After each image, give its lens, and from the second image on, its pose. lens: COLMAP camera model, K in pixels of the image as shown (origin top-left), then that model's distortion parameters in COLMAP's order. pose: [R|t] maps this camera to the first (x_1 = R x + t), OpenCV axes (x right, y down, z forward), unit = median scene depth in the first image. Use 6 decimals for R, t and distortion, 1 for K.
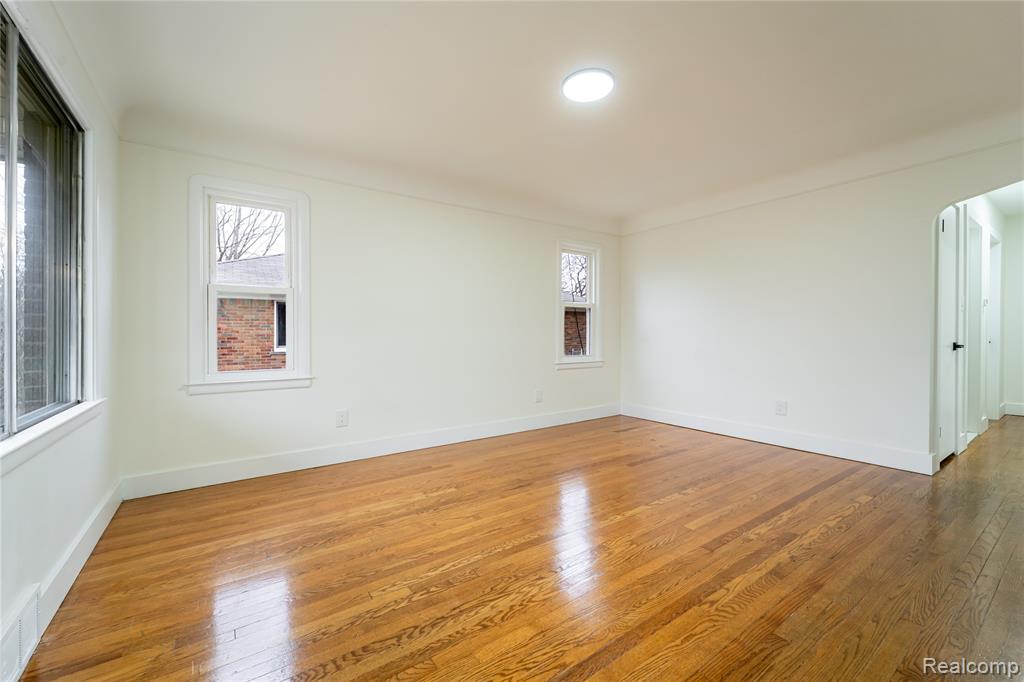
lens RADIAL K [[414.1, 0, 508.8], [0, 414.1, 338.8], [0, 0, 1]] dist [0.002226, 0.000089]
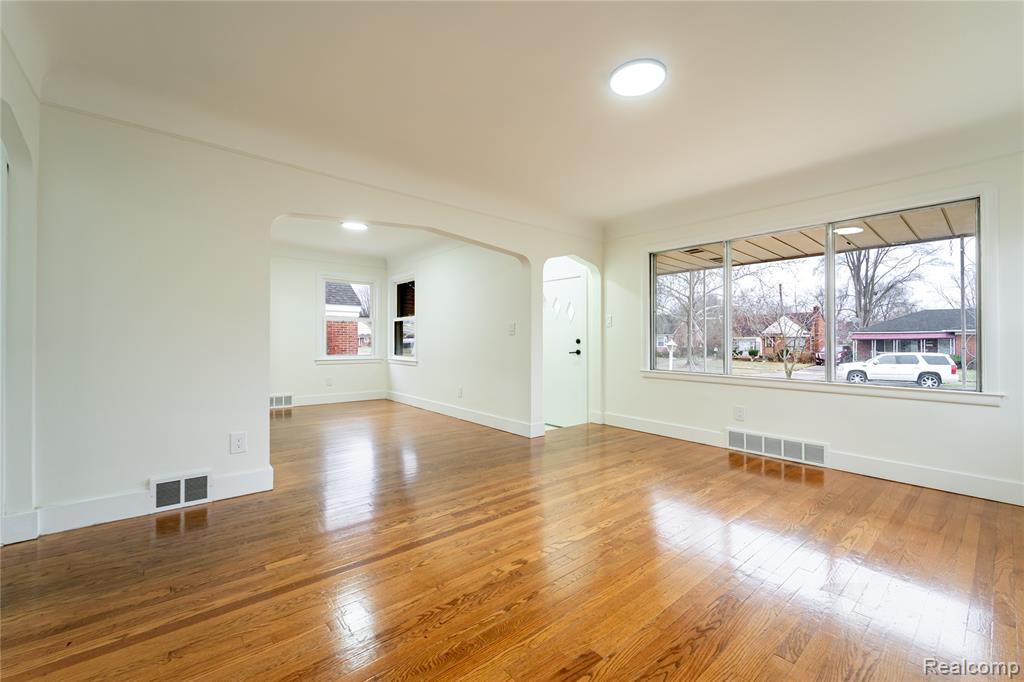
lens RADIAL K [[414.1, 0, 508.8], [0, 414.1, 338.8], [0, 0, 1]] dist [0.002226, 0.000089]
pose [[-0.996087, -0.002293, -0.088345, 0.528682], [-0.002255, 0.999997, -0.000523, -0.016878], [0.088346, -0.000322, -0.996090, 1.795422]]
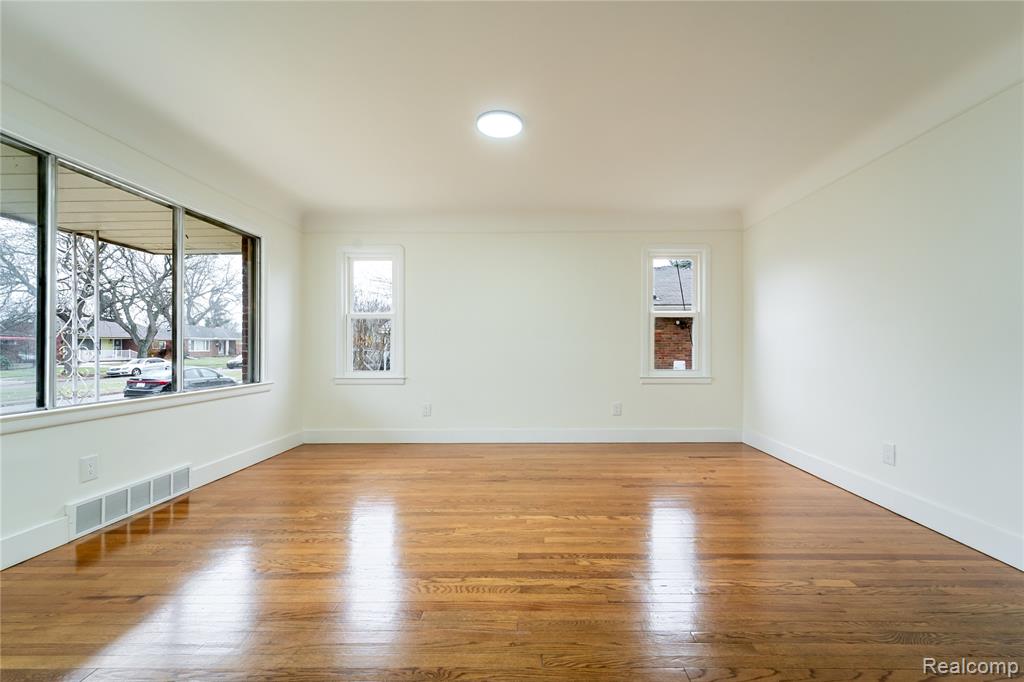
lens RADIAL K [[418.8, 0, 530.8], [0, 418.8, 347.3], [0, 0, 1]] dist [-0.000299, -0.000043]
pose [[0.818867, 0.004143, -0.573968, 0.848260], [-0.006927, 0.999972, -0.002665, -0.009408], [0.573941, 0.006158, 0.818873, 0.120332]]
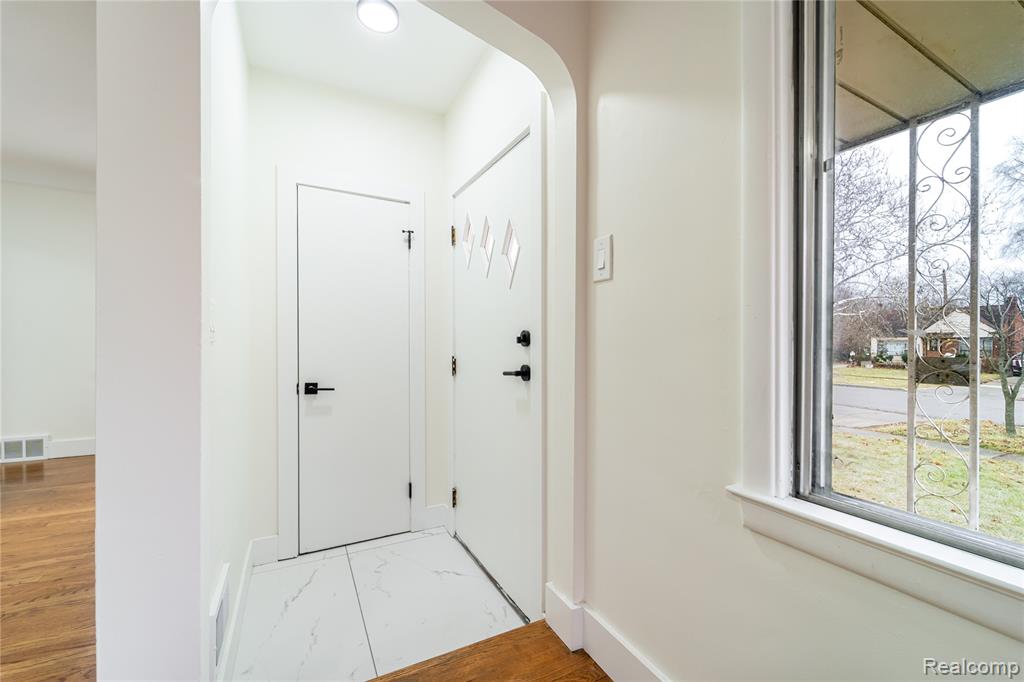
lens RADIAL K [[412.8, 0, 508.9], [0, 412.8, 342.6], [0, 0, 1]] dist [-0.000920, -0.000187]
pose [[-0.991270, -0.003549, 0.131802, -0.088838], [-0.002830, 0.999980, 0.005645, -0.003119], [-0.131819, 0.005223, -0.991260, 0.351412]]
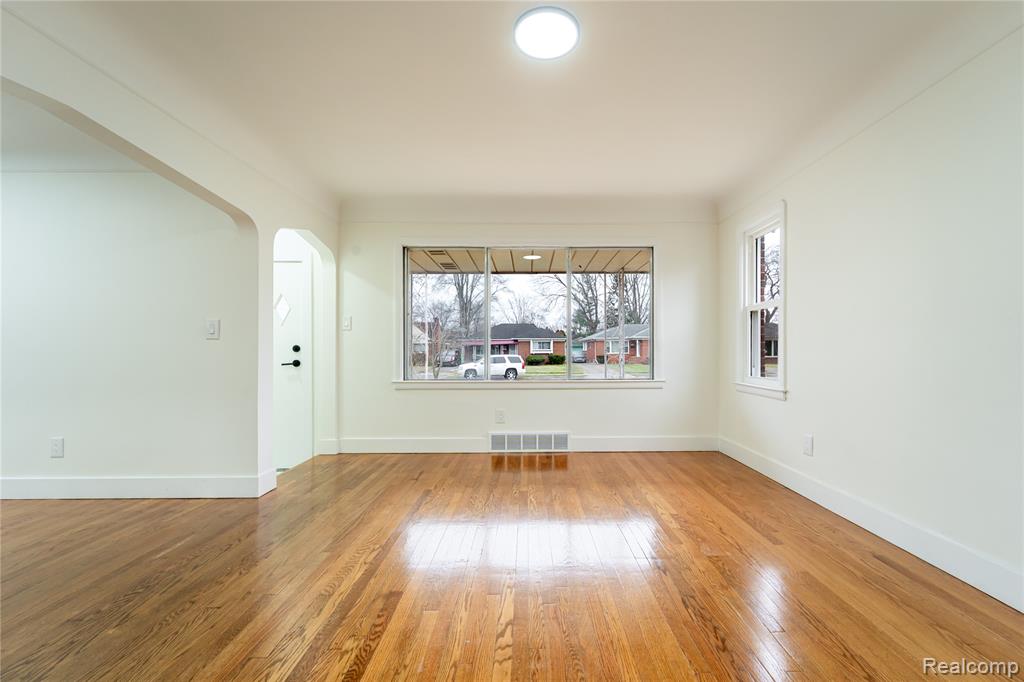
lens RADIAL K [[423.2, 0, 532.9], [0, 423.2, 346.6], [0, 0, 1]] dist [0.002730, 0.000164]
pose [[-0.562189, 0.004920, -0.826994, 0.818297], [0.003652, 0.999987, 0.003467, -0.016214], [0.827001, -0.001071, -0.562200, 1.351122]]
